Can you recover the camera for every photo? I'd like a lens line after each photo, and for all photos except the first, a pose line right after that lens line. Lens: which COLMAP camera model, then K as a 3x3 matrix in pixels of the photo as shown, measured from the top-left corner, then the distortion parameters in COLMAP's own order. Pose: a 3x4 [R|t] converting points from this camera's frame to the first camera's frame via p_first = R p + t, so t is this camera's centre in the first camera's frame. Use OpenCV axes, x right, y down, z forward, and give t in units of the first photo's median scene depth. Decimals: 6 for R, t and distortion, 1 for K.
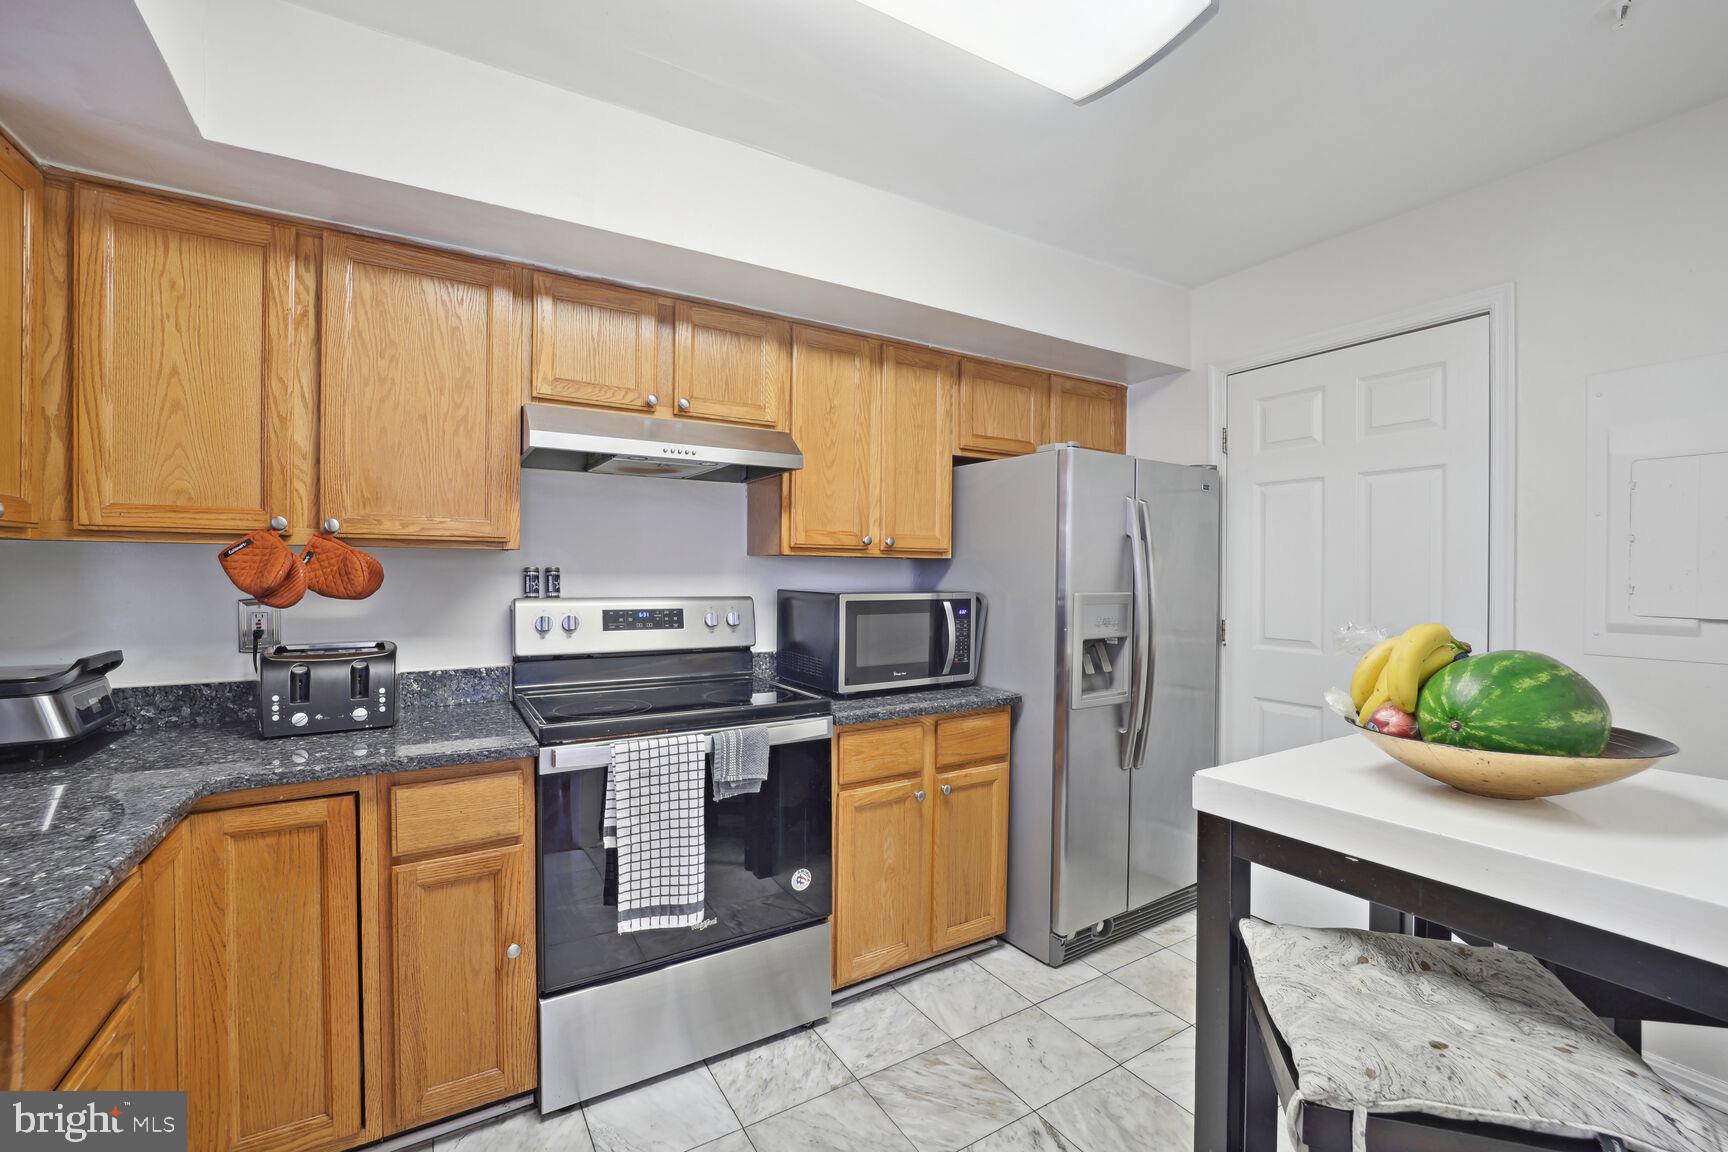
lens RADIAL K [[722.2, 0, 869.5], [0, 722.2, 573.3], [0, 0, 1]] dist [-0.002049, -0.000138]
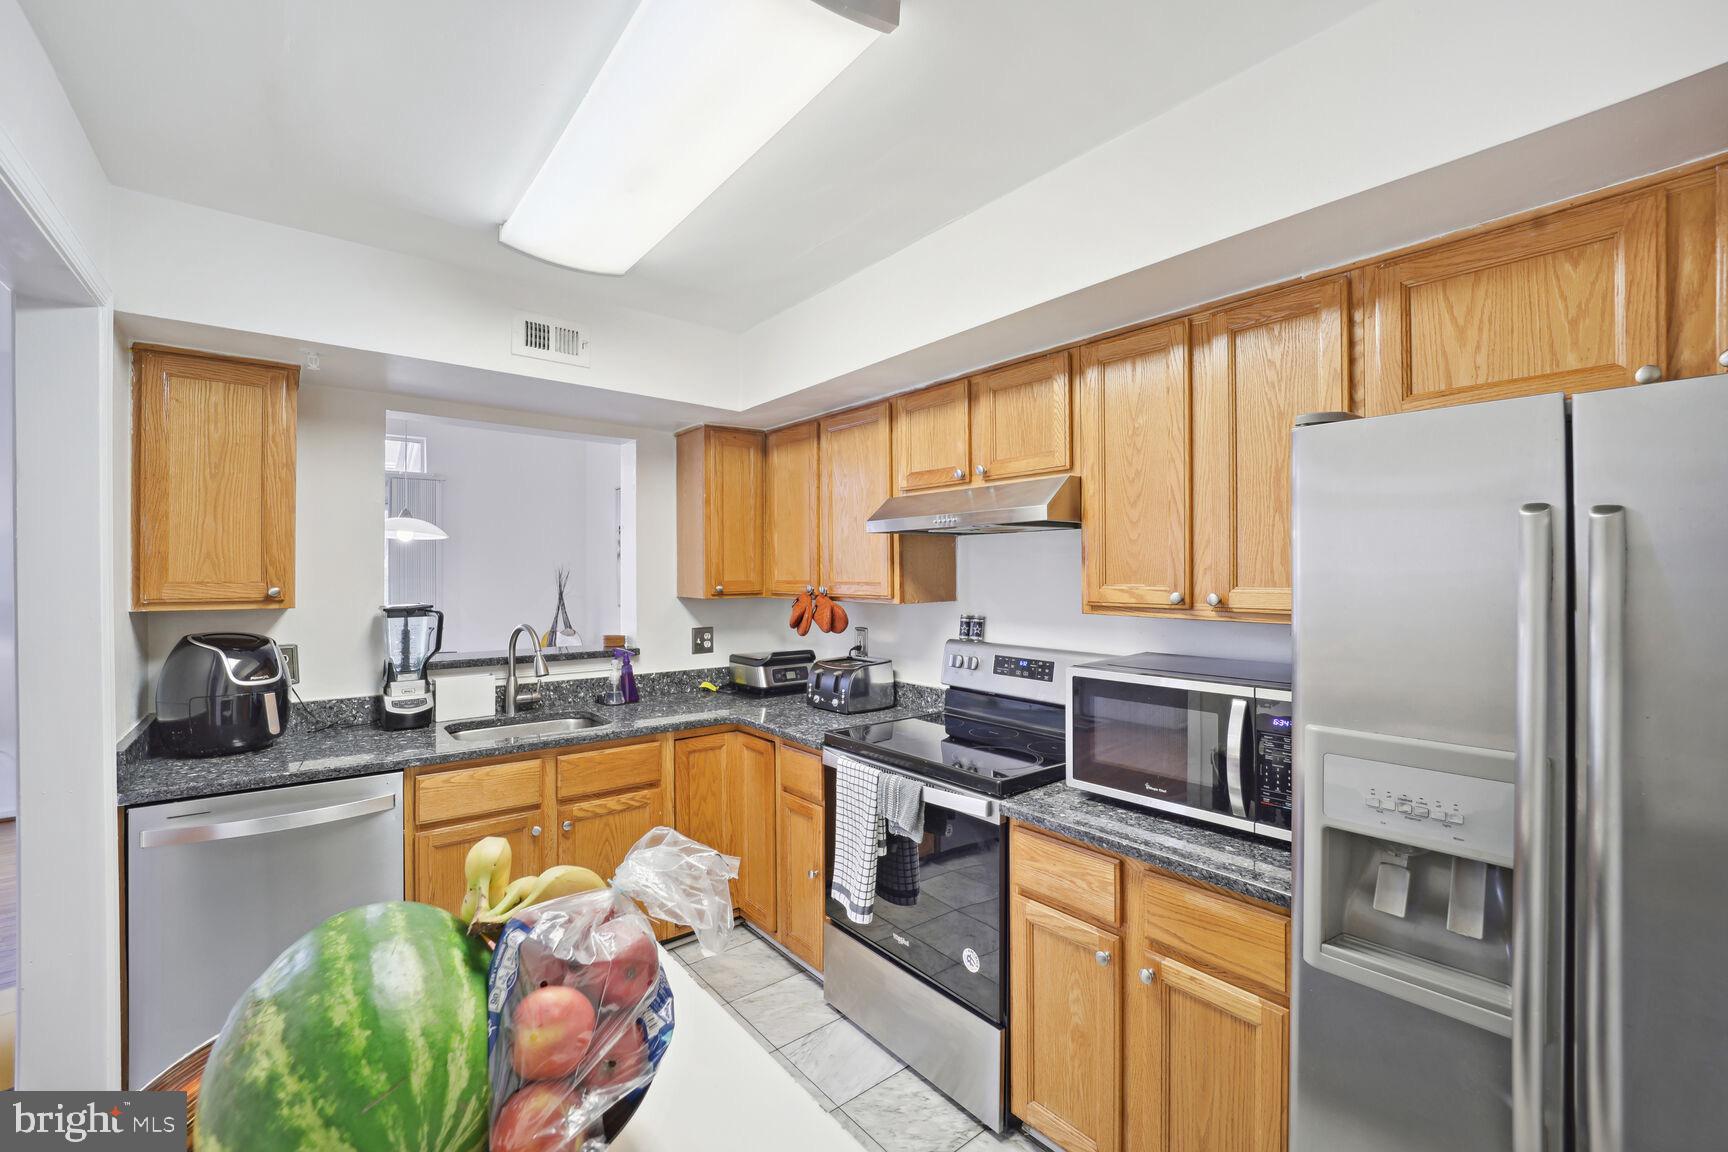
lens RADIAL K [[700.8, 0, 864.0], [0, 700.8, 576.0], [0, 0, 1]] dist [-0.017419, -0.000059]
pose [[0.152185, -0.006439, -0.988331, 0.742628], [-0.003414, 0.999969, -0.007041, -0.070456], [0.988346, 0.004446, 0.152158, 0.672142]]
